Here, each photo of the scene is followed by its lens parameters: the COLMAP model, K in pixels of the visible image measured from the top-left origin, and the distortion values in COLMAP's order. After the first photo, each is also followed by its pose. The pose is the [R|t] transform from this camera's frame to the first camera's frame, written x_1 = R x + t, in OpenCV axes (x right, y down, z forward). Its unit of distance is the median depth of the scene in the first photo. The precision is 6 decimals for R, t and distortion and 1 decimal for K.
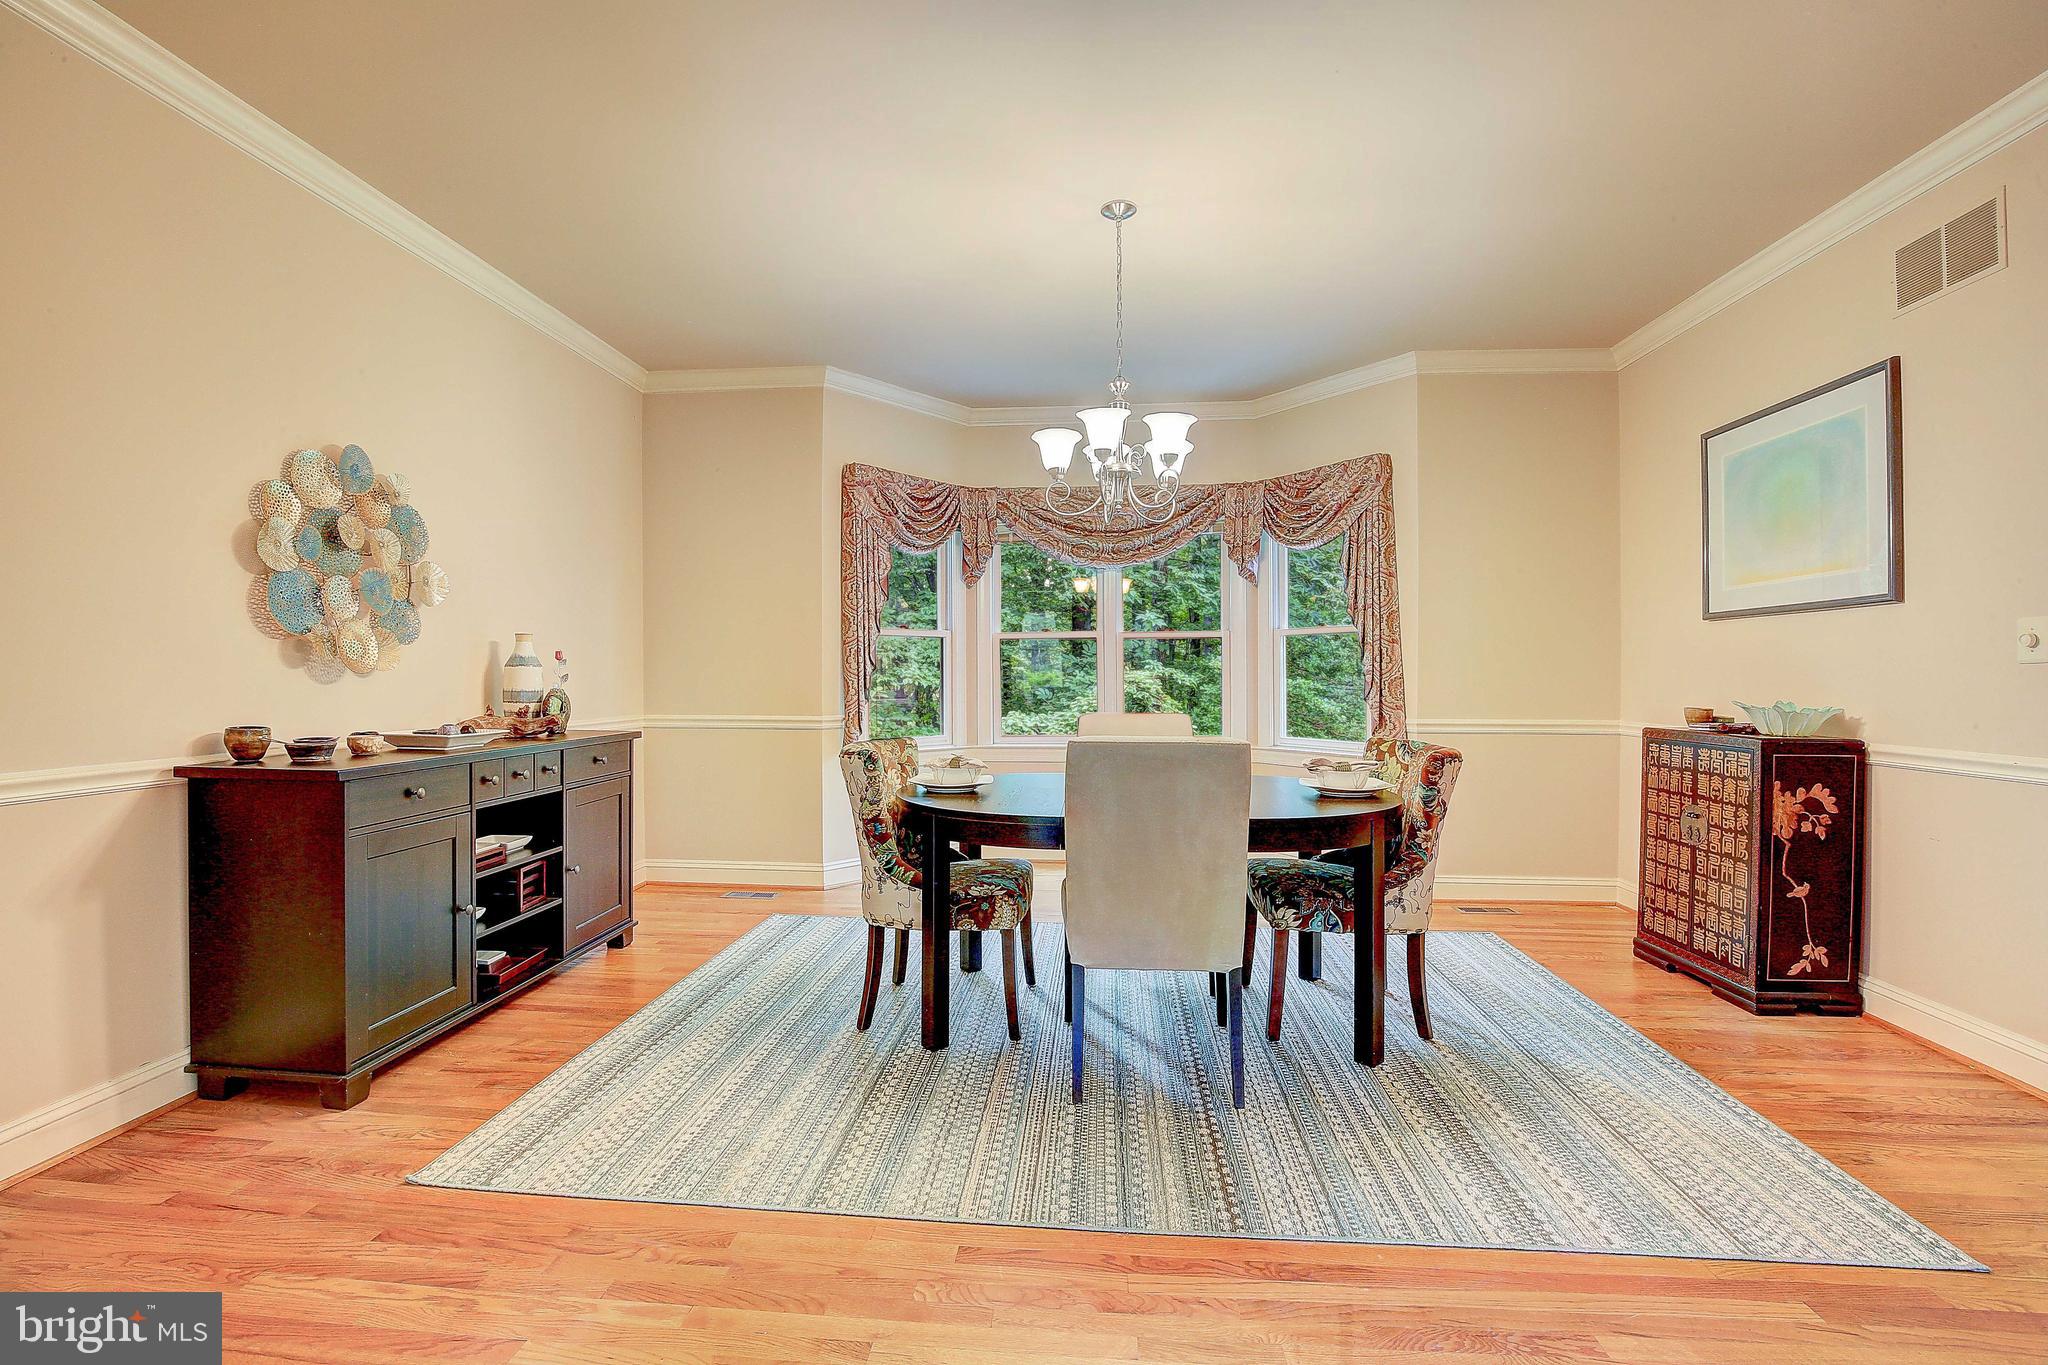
lens RADIAL K [[941.5, 0, 1010.6], [0, 941.5, 678.3], [0, 0, 1]] dist [-0.033470, 0.006234]
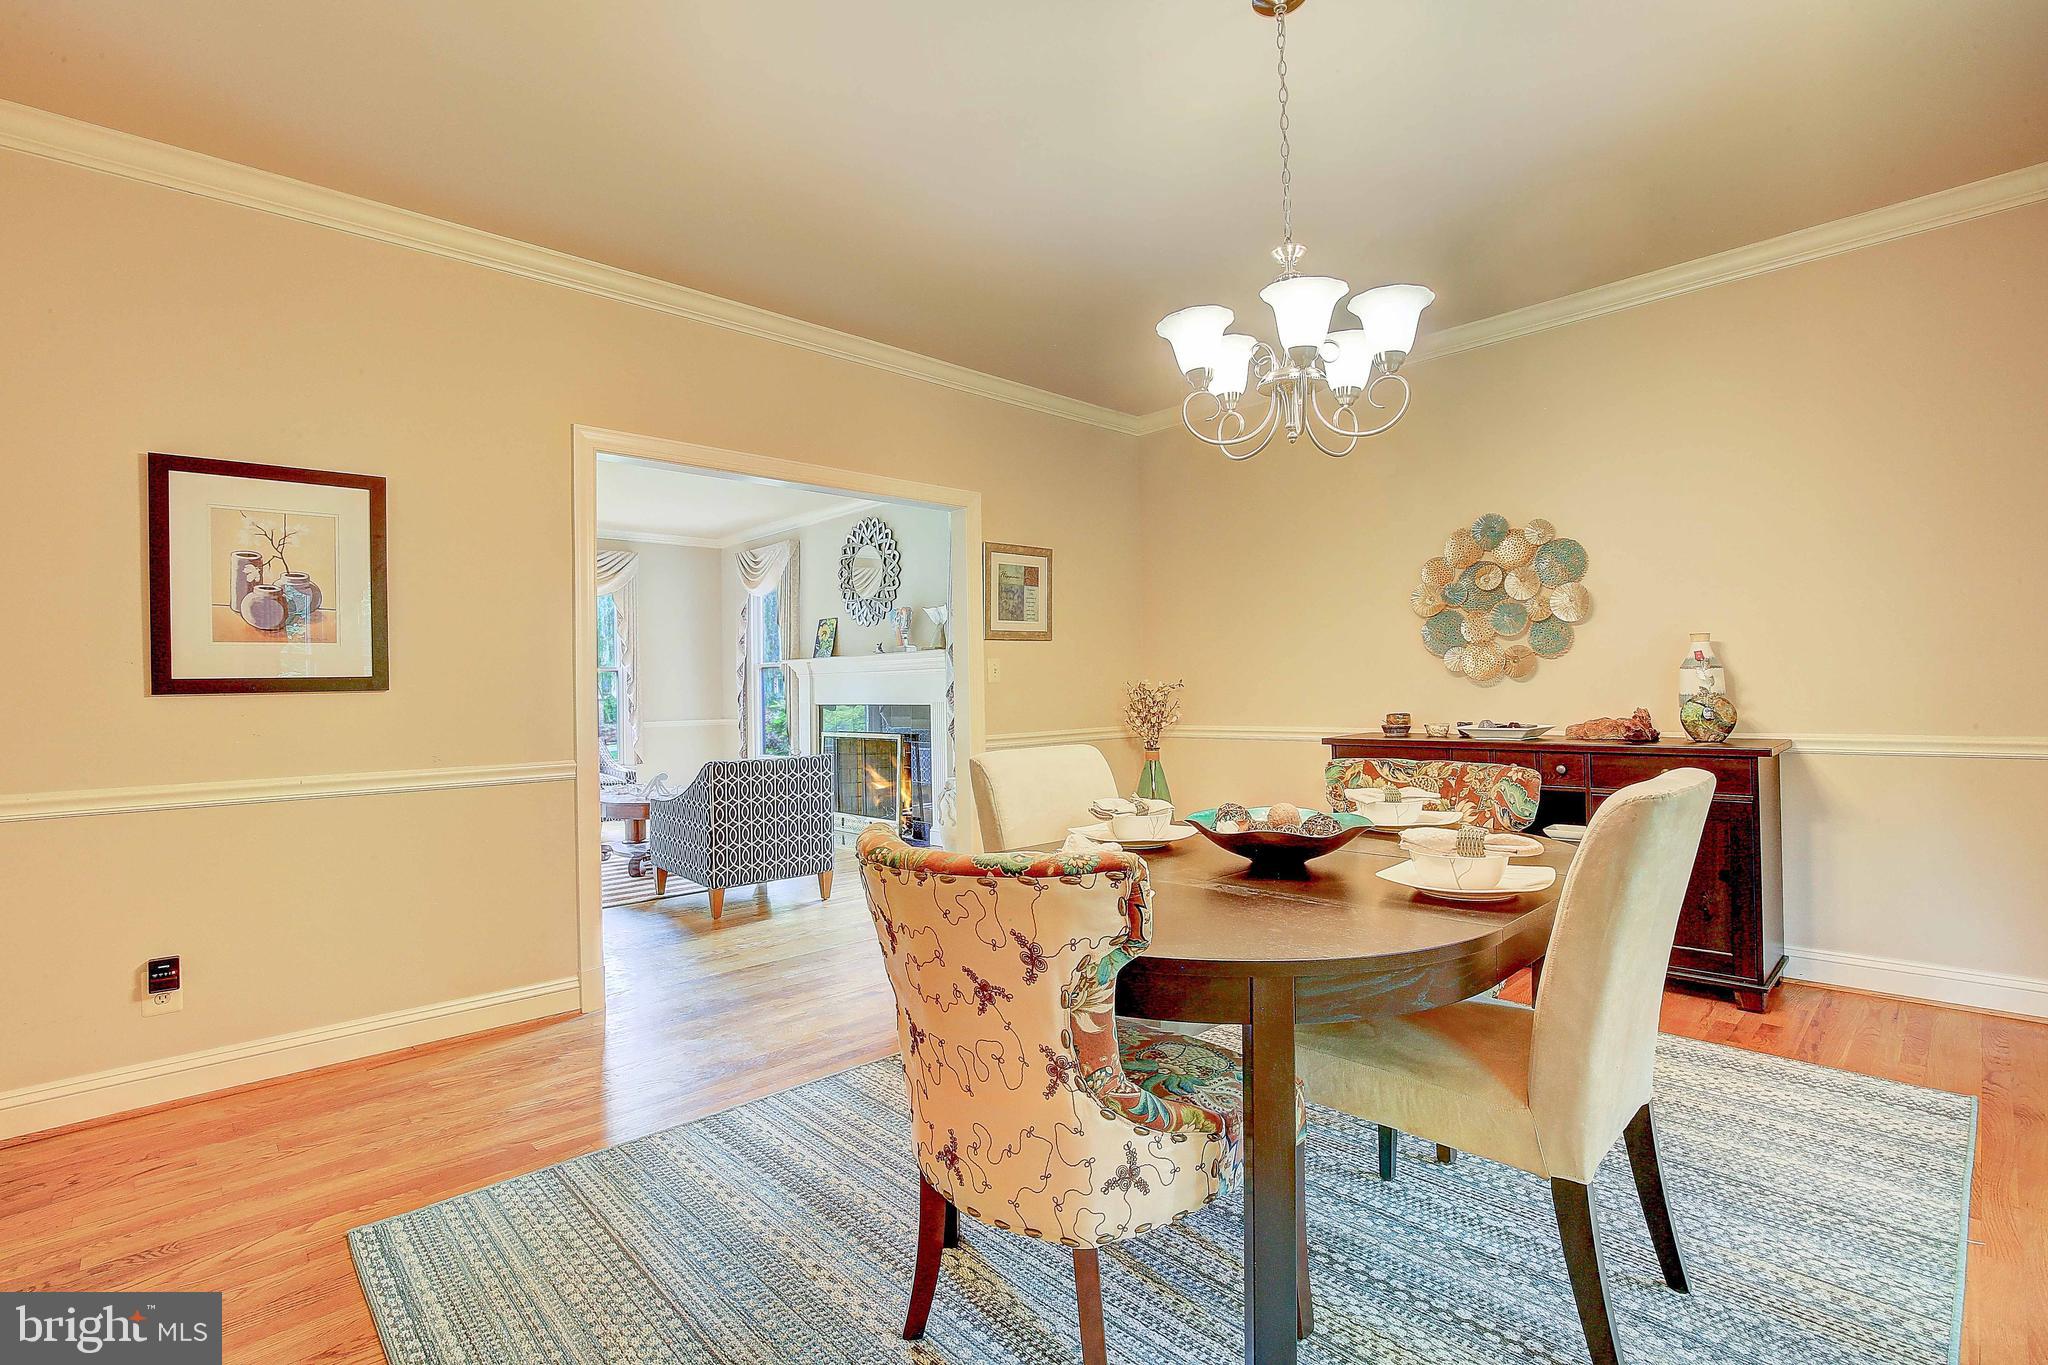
lens RADIAL K [[941.5, 0, 1005.6], [0, 941.5, 685.3], [0, 0, 1]] dist [-0.033470, 0.006234]
pose [[-0.669439, 0.008870, -0.742814, 0.690497], [0.015131, 0.999884, -0.001697, -0.005683], [0.742713, -0.012375, -0.669496, 1.195997]]
